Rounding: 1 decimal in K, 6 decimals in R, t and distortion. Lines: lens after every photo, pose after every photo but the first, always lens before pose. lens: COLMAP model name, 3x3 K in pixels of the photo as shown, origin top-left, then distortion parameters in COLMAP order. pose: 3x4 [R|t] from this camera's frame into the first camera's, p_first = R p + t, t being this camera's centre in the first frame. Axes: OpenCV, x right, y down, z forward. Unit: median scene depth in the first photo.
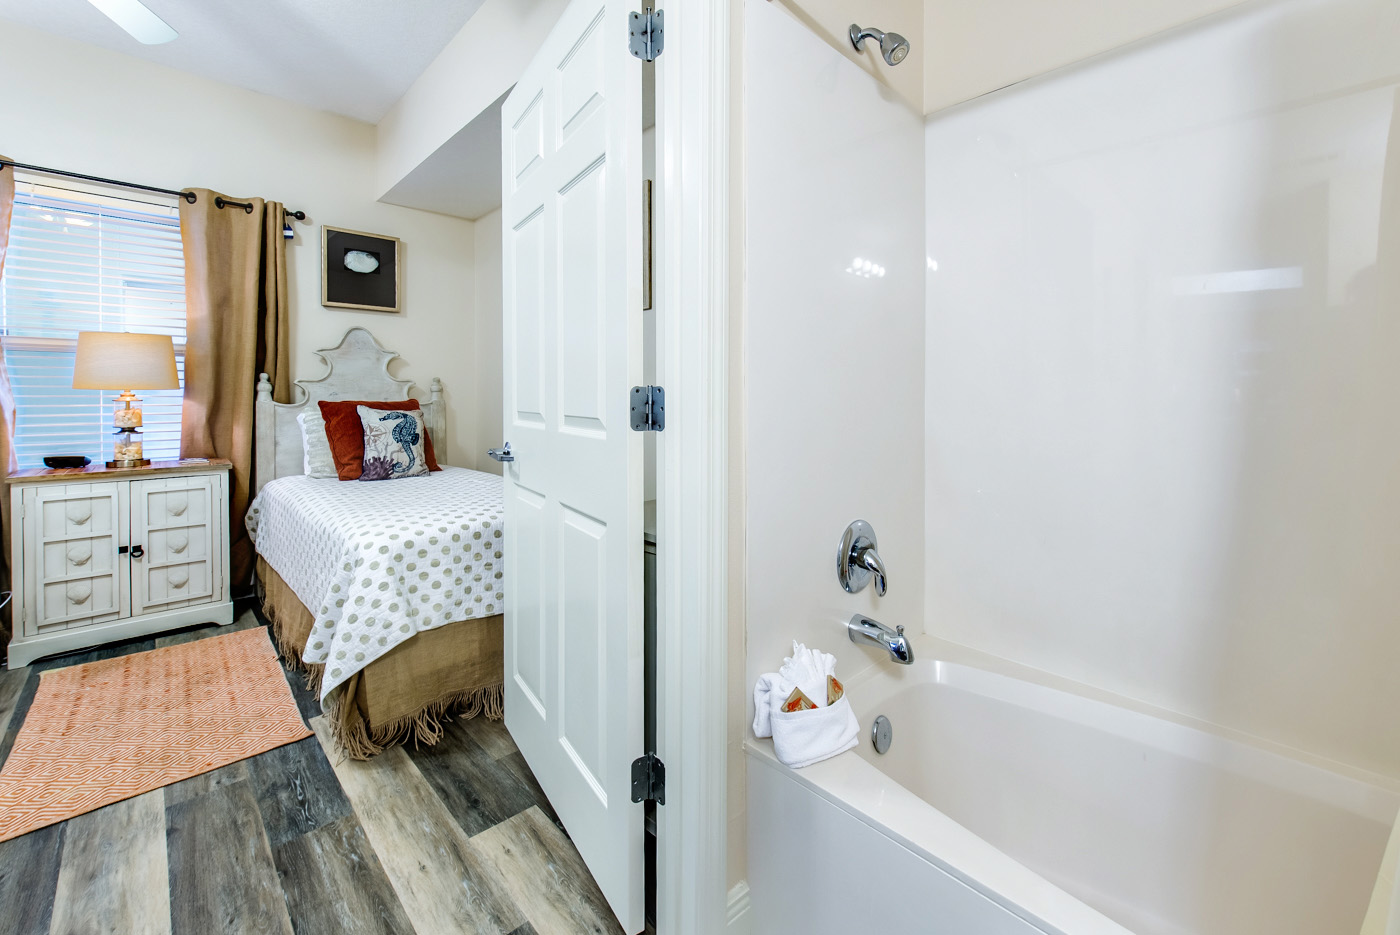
lens RADIAL K [[581.6, 0, 700.0], [0, 581.6, 389.9], [0, 0, 1]] dist [0.000700, -0.000087]
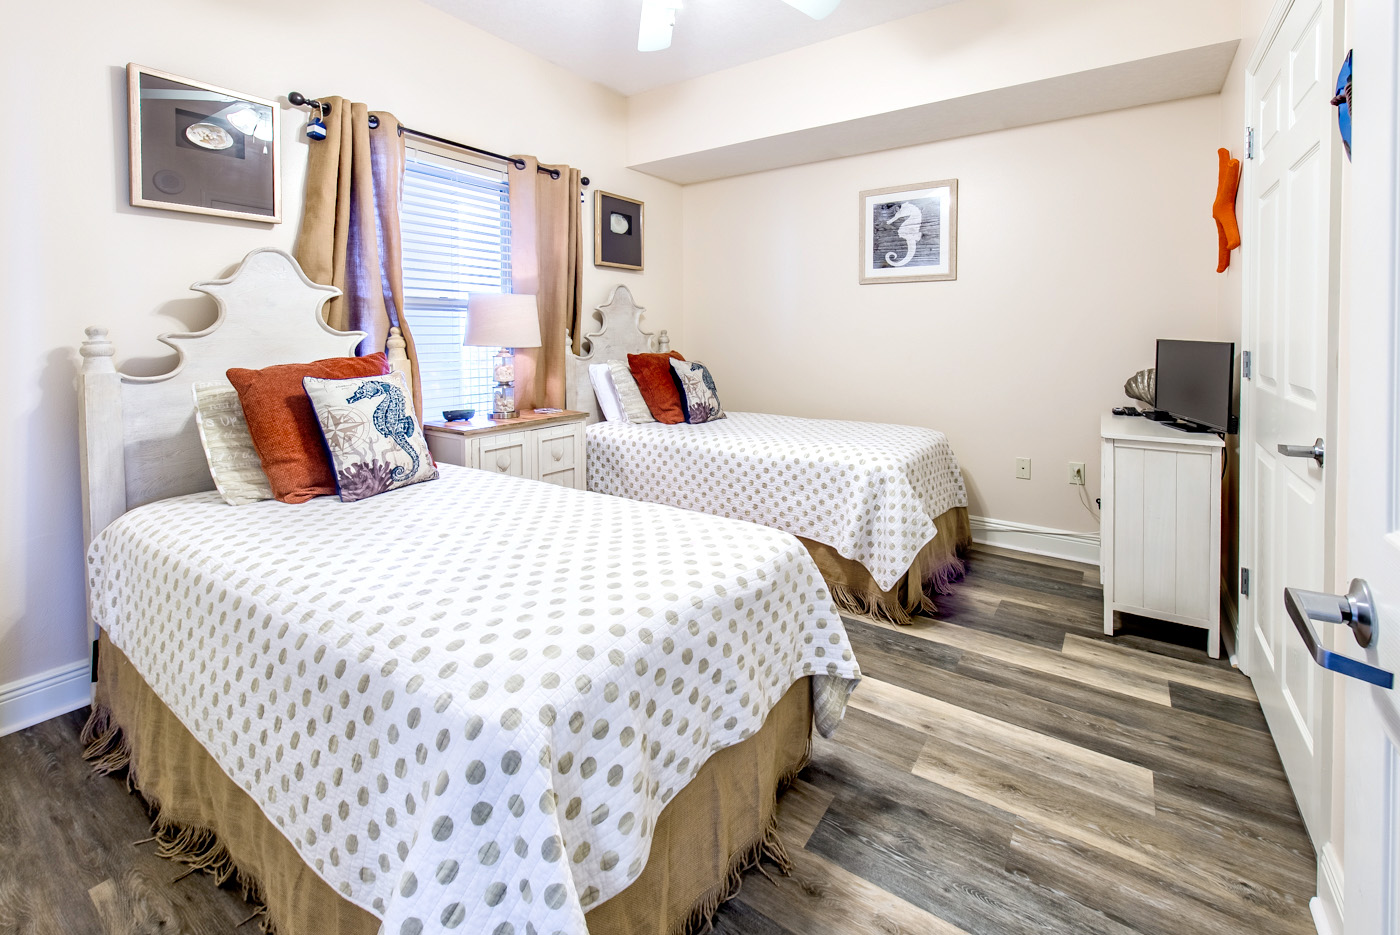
lens RADIAL K [[589.5, 0, 720.1], [0, 589.5, 340.5], [0, 0, 1]] dist [0.000964, 0.000054]
pose [[0.977456, -0.006720, 0.211032, -0.742285], [0.003201, 0.999850, 0.017014, -0.025676], [-0.211115, -0.015955, 0.977331, -0.131791]]
